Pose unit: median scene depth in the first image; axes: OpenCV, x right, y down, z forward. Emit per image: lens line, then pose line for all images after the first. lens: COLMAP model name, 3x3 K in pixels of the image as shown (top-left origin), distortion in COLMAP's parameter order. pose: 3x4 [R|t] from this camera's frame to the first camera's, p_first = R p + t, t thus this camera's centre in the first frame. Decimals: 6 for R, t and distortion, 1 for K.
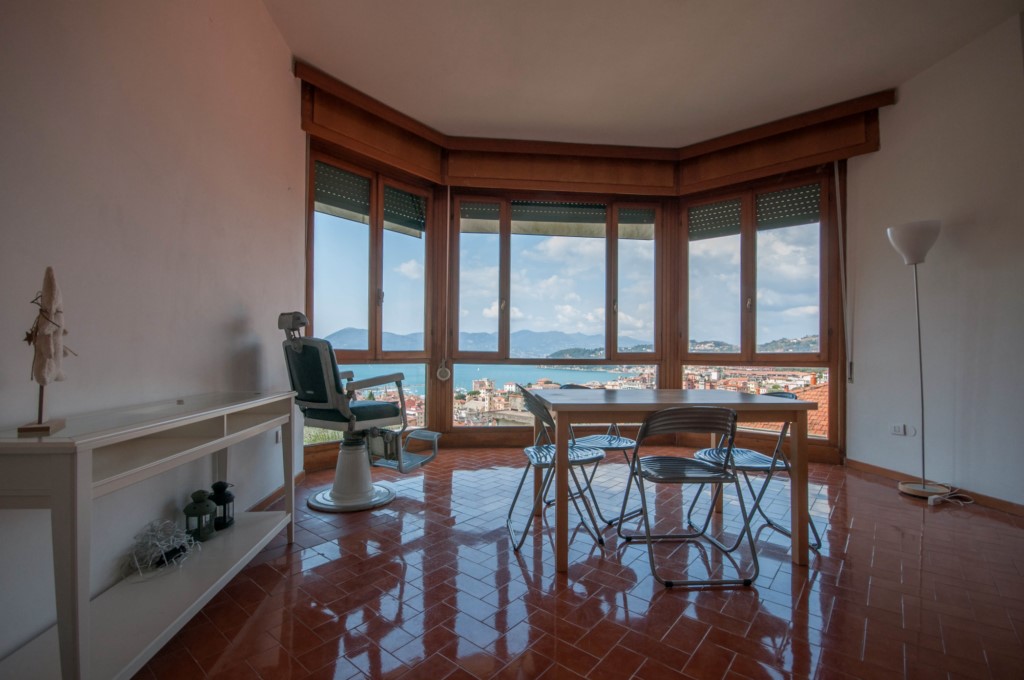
lens RADIAL K [[472.0, 0, 498.1], [0, 472.0, 348.6], [0, 0, 1]] dist [0.011376, -0.007472]
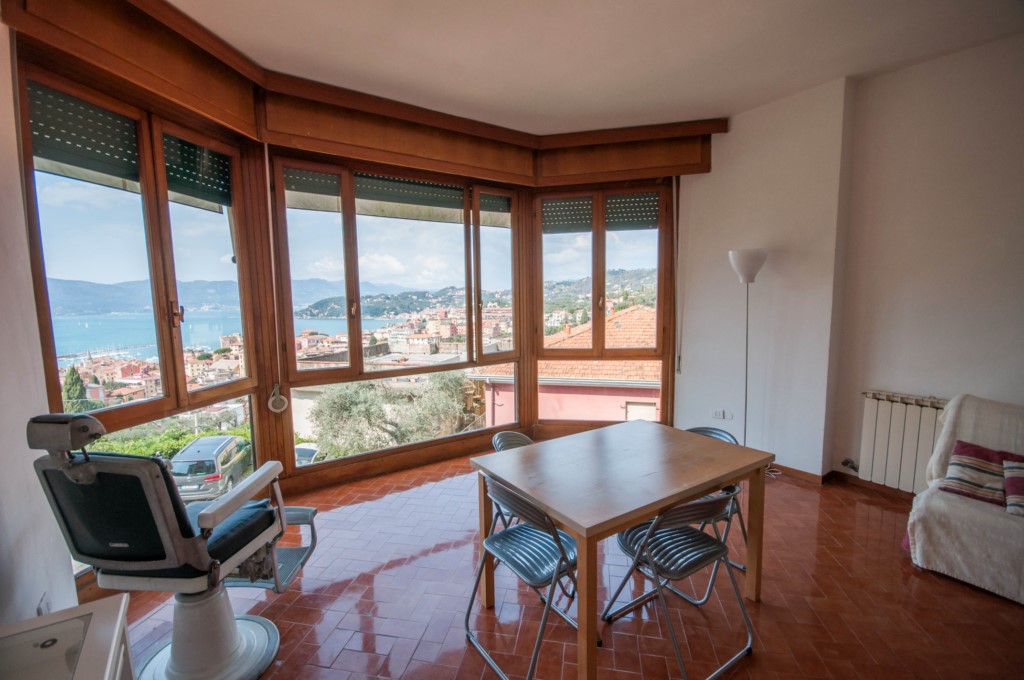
lens RADIAL K [[458.0, 0, 508.0], [0, 458.0, 351.5], [0, 0, 1]] dist [0.005111, -0.002366]
pose [[0.870453, -0.080837, 0.485569, -0.147334], [0.020236, 0.991466, 0.128782, -0.117095], [-0.491835, -0.102273, 0.864661, 0.200331]]
